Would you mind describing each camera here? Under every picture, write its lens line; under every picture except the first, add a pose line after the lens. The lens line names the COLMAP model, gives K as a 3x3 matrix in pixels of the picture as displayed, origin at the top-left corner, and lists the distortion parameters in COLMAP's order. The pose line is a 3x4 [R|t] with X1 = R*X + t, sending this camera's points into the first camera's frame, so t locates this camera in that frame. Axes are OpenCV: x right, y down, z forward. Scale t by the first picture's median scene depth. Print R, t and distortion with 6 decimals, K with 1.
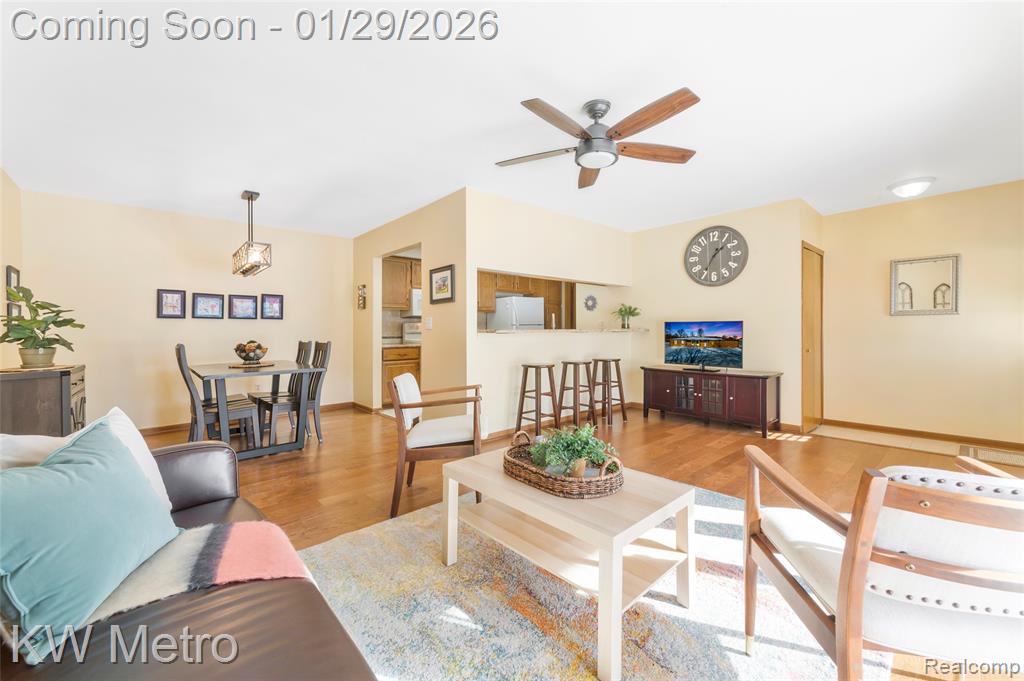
lens RADIAL K [[399.6, 0, 511.3], [0, 399.6, 333.2], [0, 0, 1]] dist [-0.001512, -0.000413]
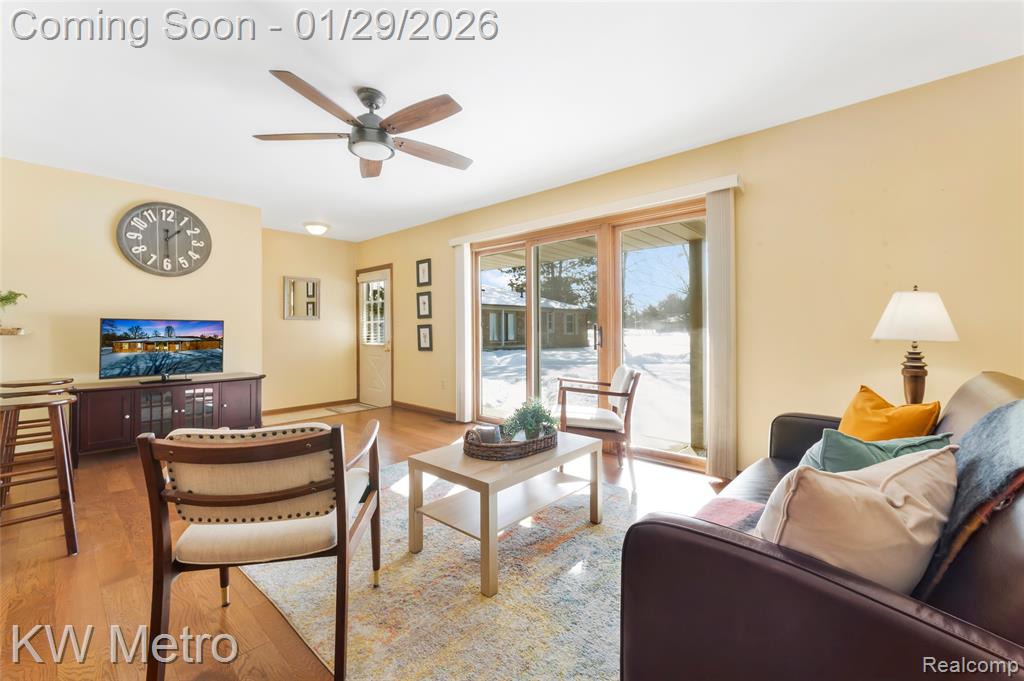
lens RADIAL K [[408.6, 0, 507.8], [0, 408.6, 329.1], [0, 0, 1]] dist [-0.012963, 0.000112]
pose [[-0.103626, 0.004553, 0.994606, -0.402202], [0.008024, 0.999961, -0.003741, -0.000294], [-0.994584, 0.007593, -0.103658, 0.406162]]
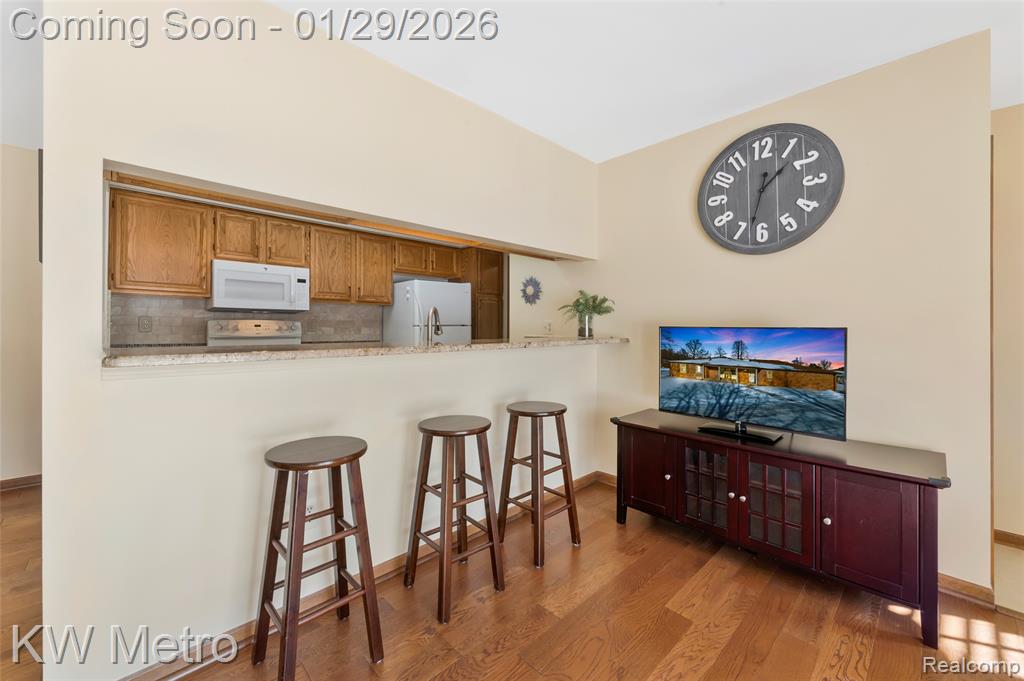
lens RADIAL K [[394.3, 0, 512.4], [0, 394.3, 326.8], [0, 0, 1]] dist [-0.014762, 0.000049]
pose [[0.998887, 0.012251, 0.045543, 0.194377], [-0.011822, 0.999883, -0.009682, -0.021431], [-0.045656, 0.009133, 0.998915, 0.564258]]
